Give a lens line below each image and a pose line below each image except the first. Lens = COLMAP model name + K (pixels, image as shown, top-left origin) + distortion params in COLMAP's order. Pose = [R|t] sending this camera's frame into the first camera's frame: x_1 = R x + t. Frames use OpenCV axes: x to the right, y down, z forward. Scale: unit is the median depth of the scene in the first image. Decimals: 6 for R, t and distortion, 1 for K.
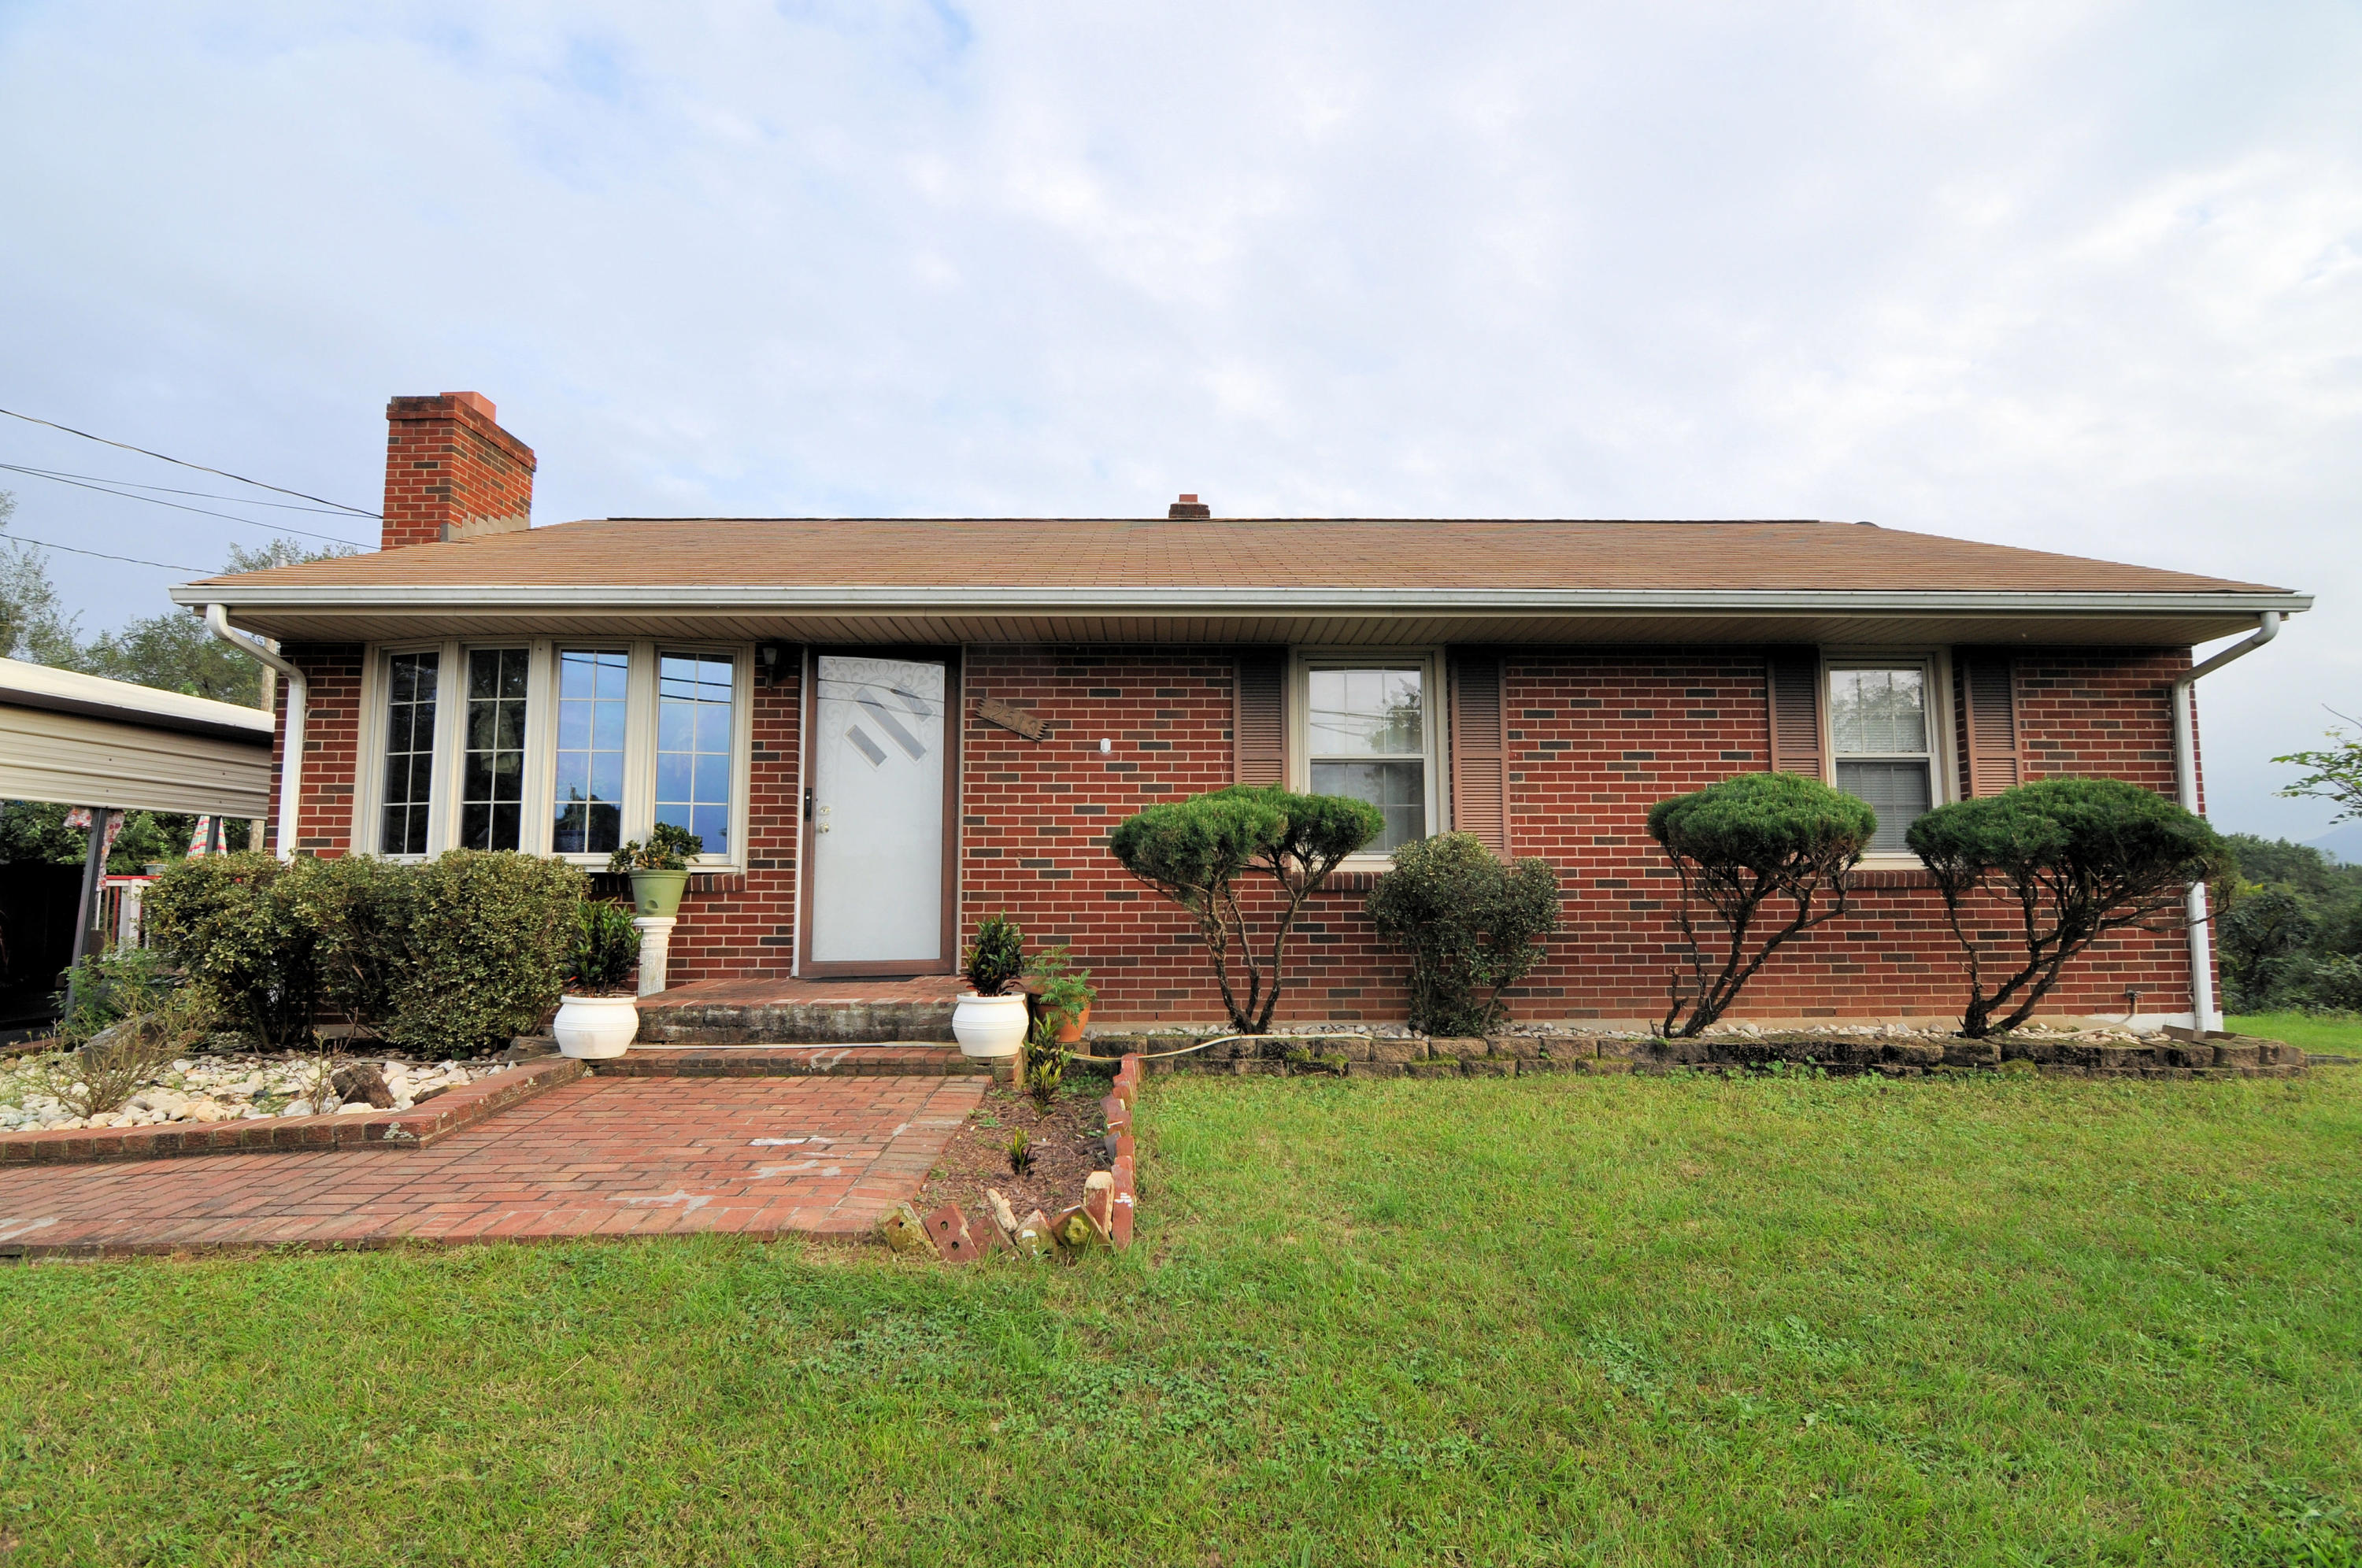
lens RADIAL K [[1138.4, 0, 1180.7], [0, 1138.4, 787.1], [0, 0, 1]] dist [-0.009833, -0.006221]
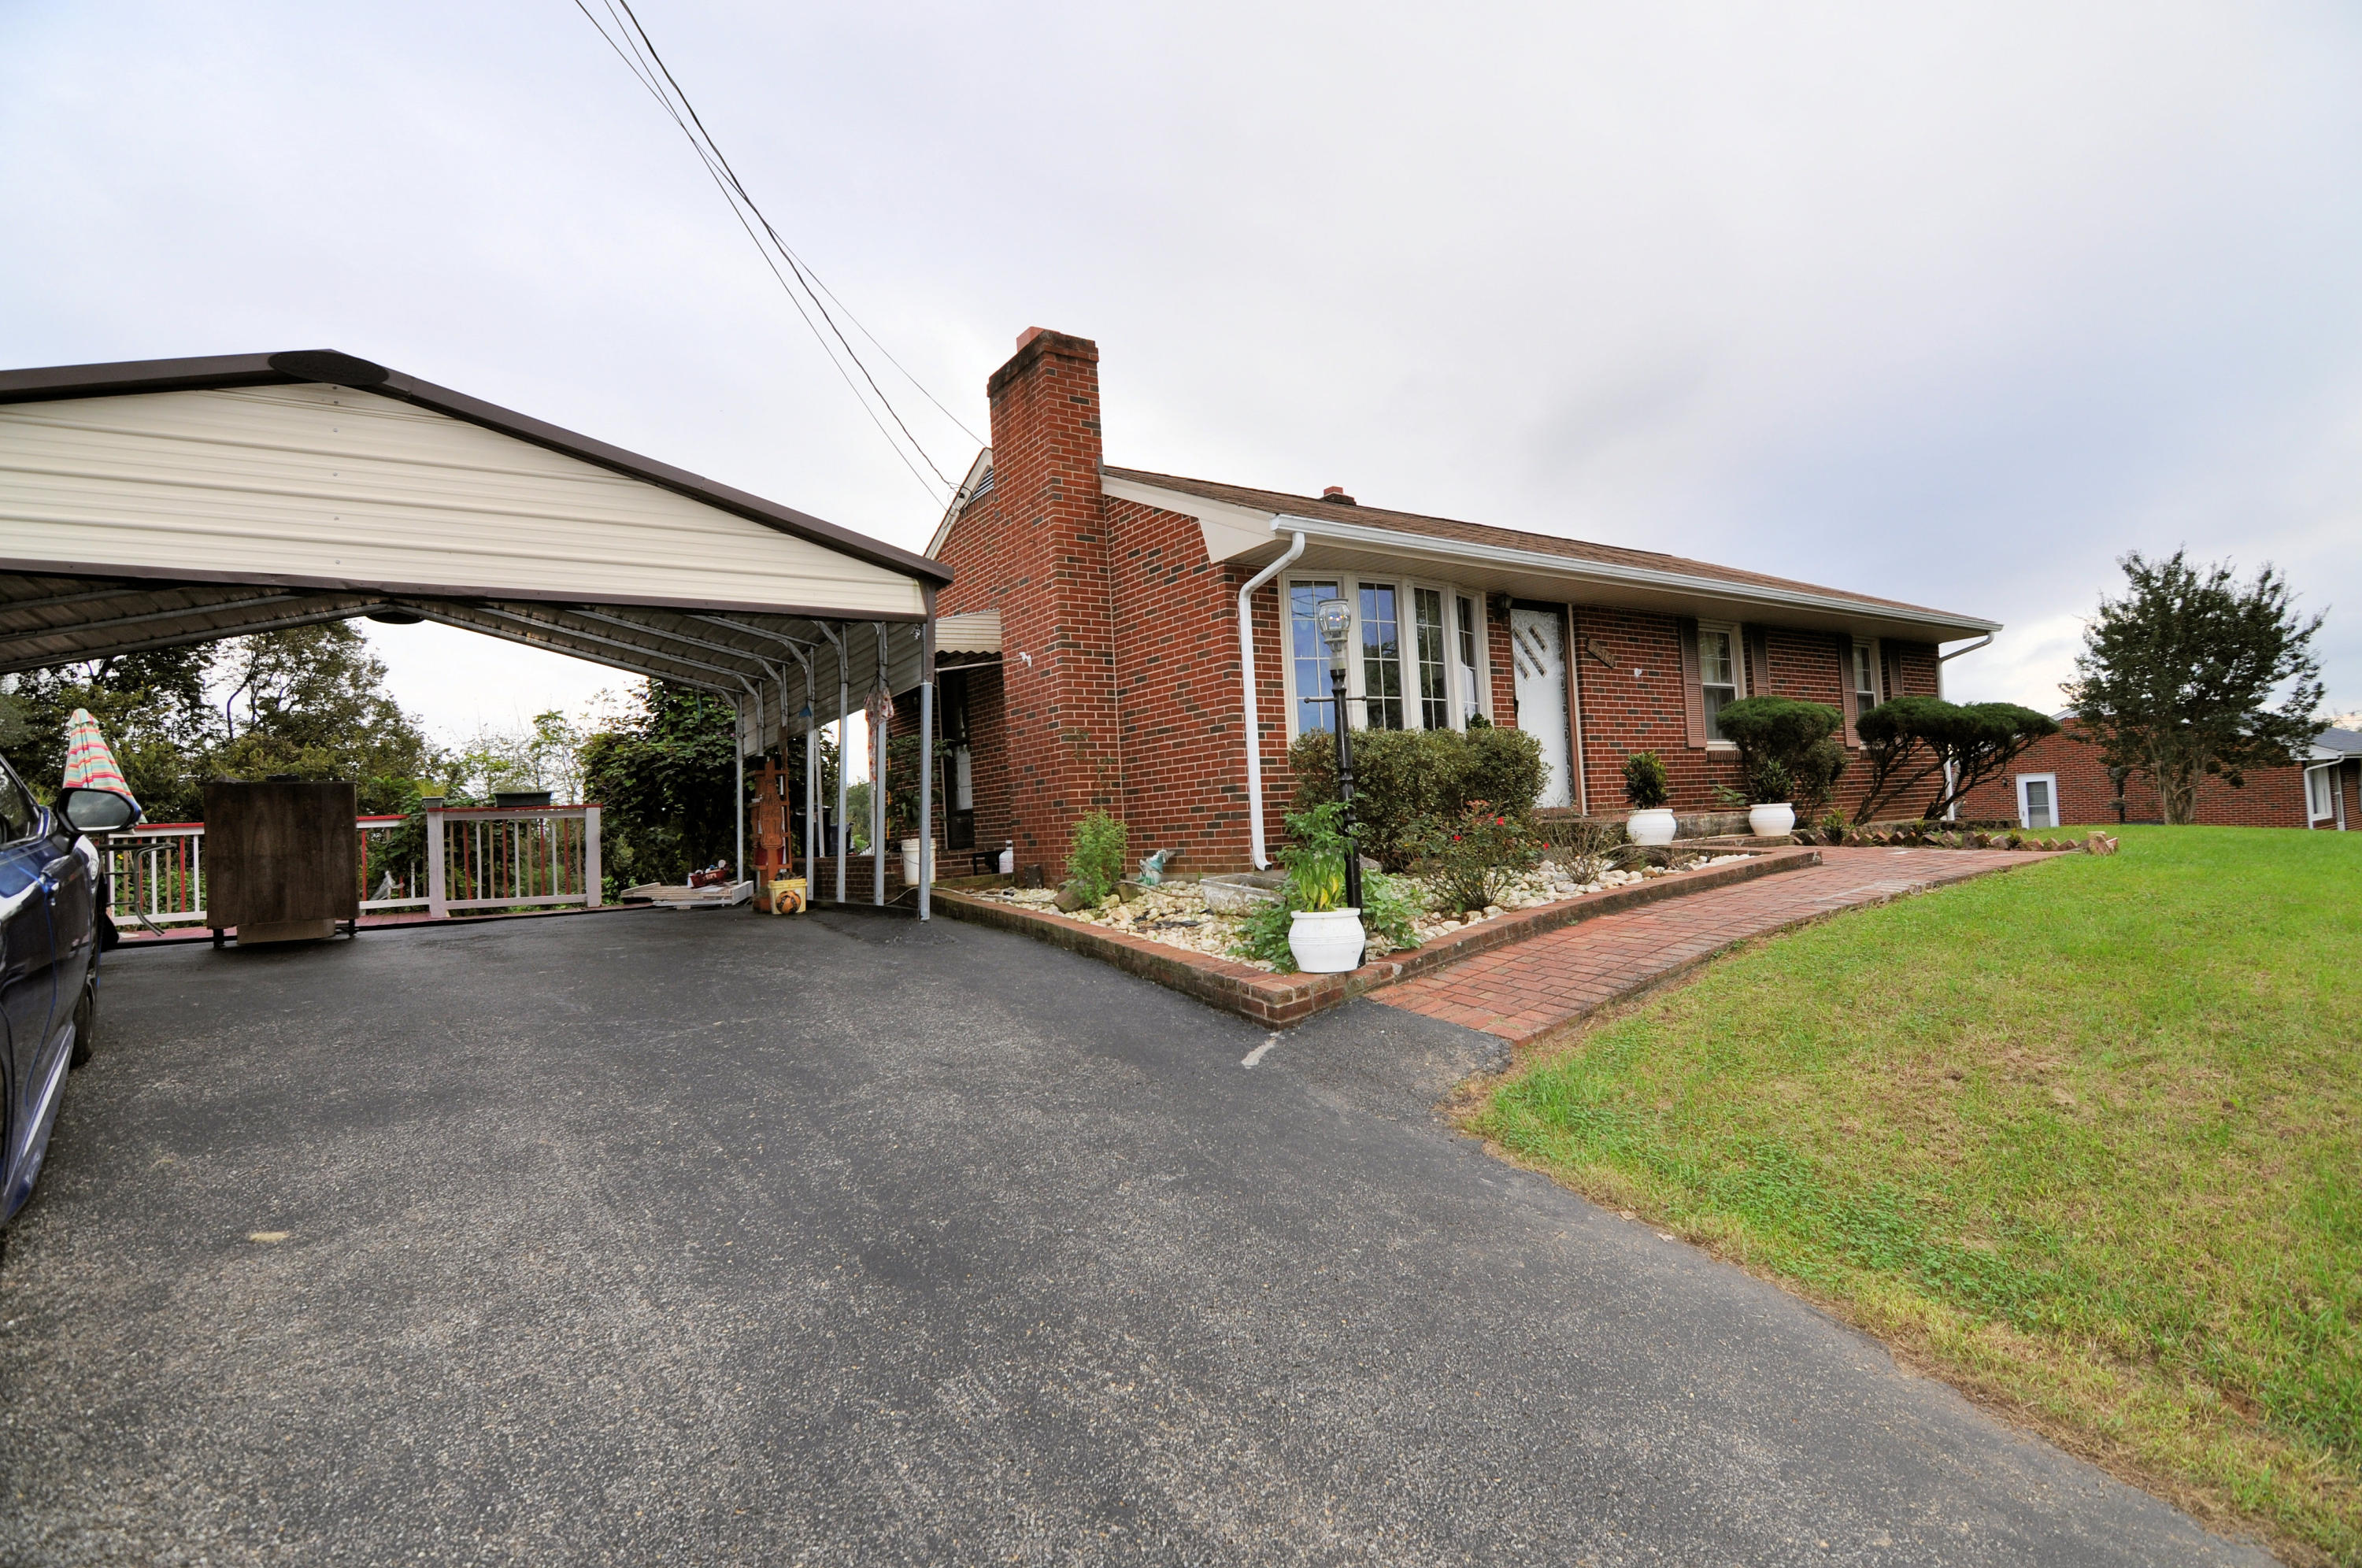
lens RADIAL K [[1138.4, 0, 1179.7], [0, 1138.4, 779.4], [0, 0, 1]] dist [-0.009833, -0.006221]
pose [[0.835666, -0.015838, 0.549010, -1.518974], [-0.001242, 0.999527, 0.030726, 0.067924], [-0.549237, -0.026358, 0.835251, 0.000280]]
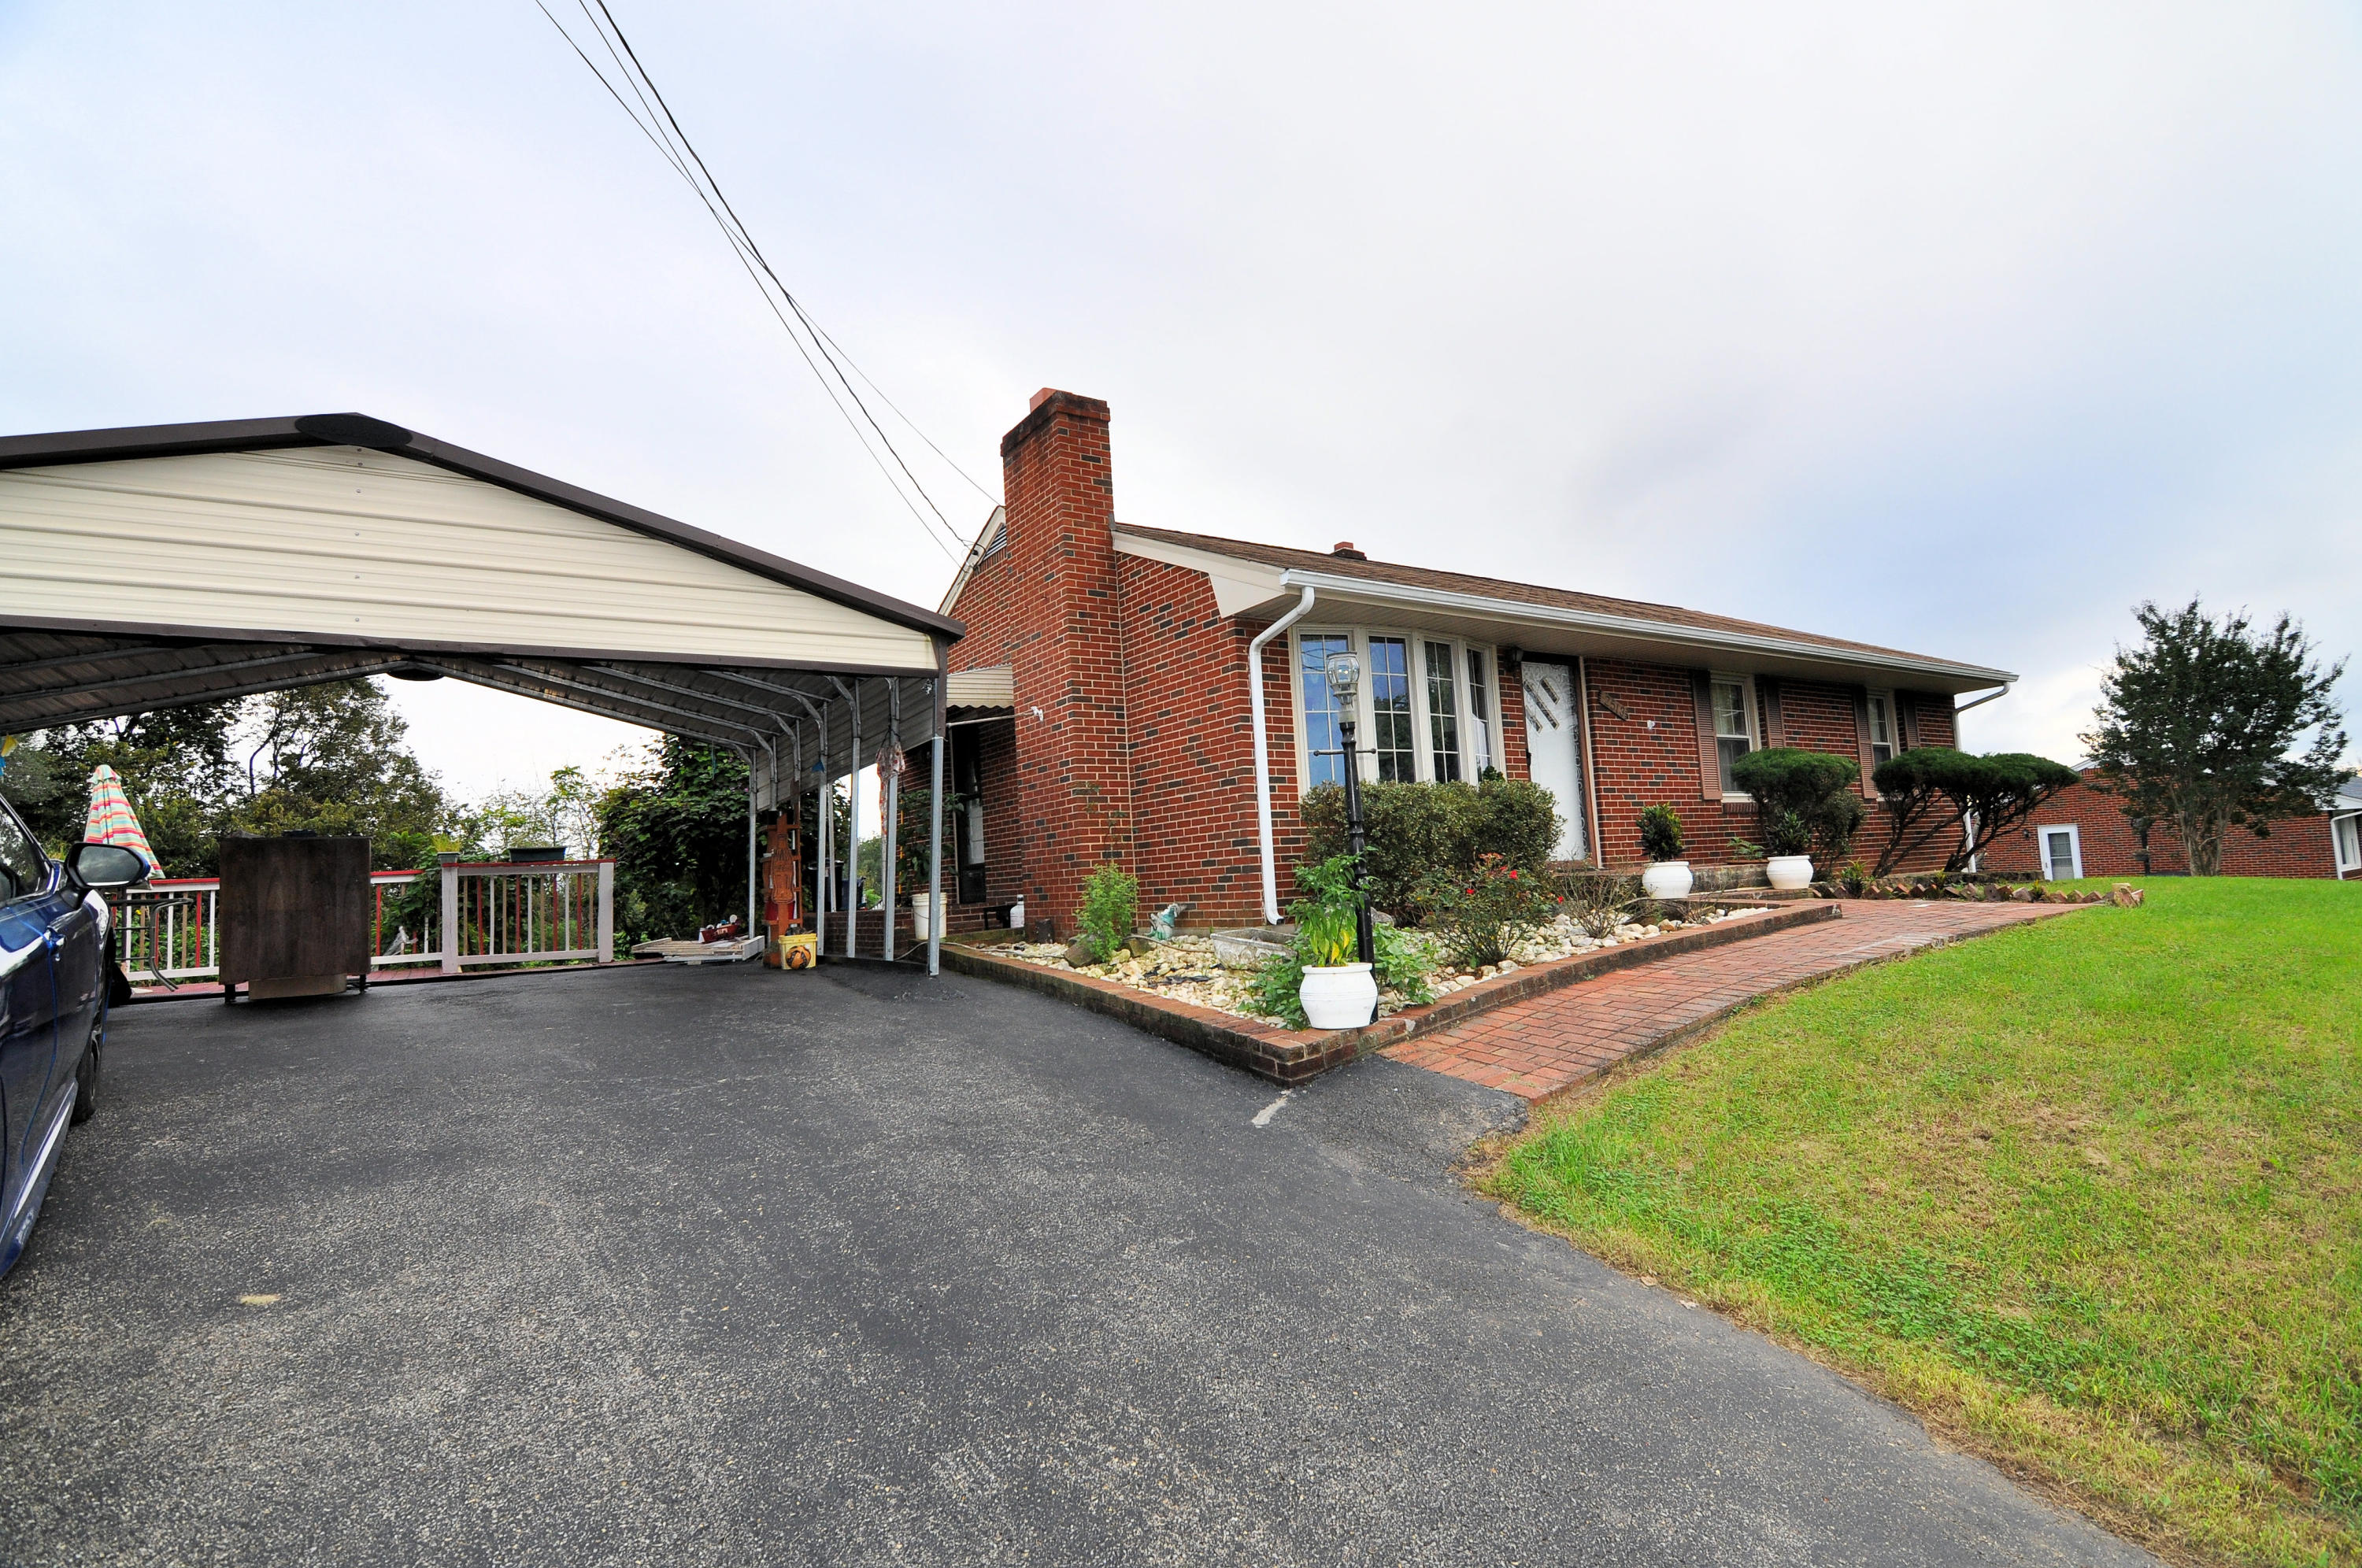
lens RADIAL K [[1138.4, 0, 1179.6], [0, 1138.4, 779.6], [0, 0, 1]] dist [-0.009833, -0.006221]
pose [[0.842190, 0.007491, 0.539129, -1.515253], [0.001531, 0.999866, -0.016284, 0.068108], [-0.539179, 0.014540, 0.842066, 0.001004]]
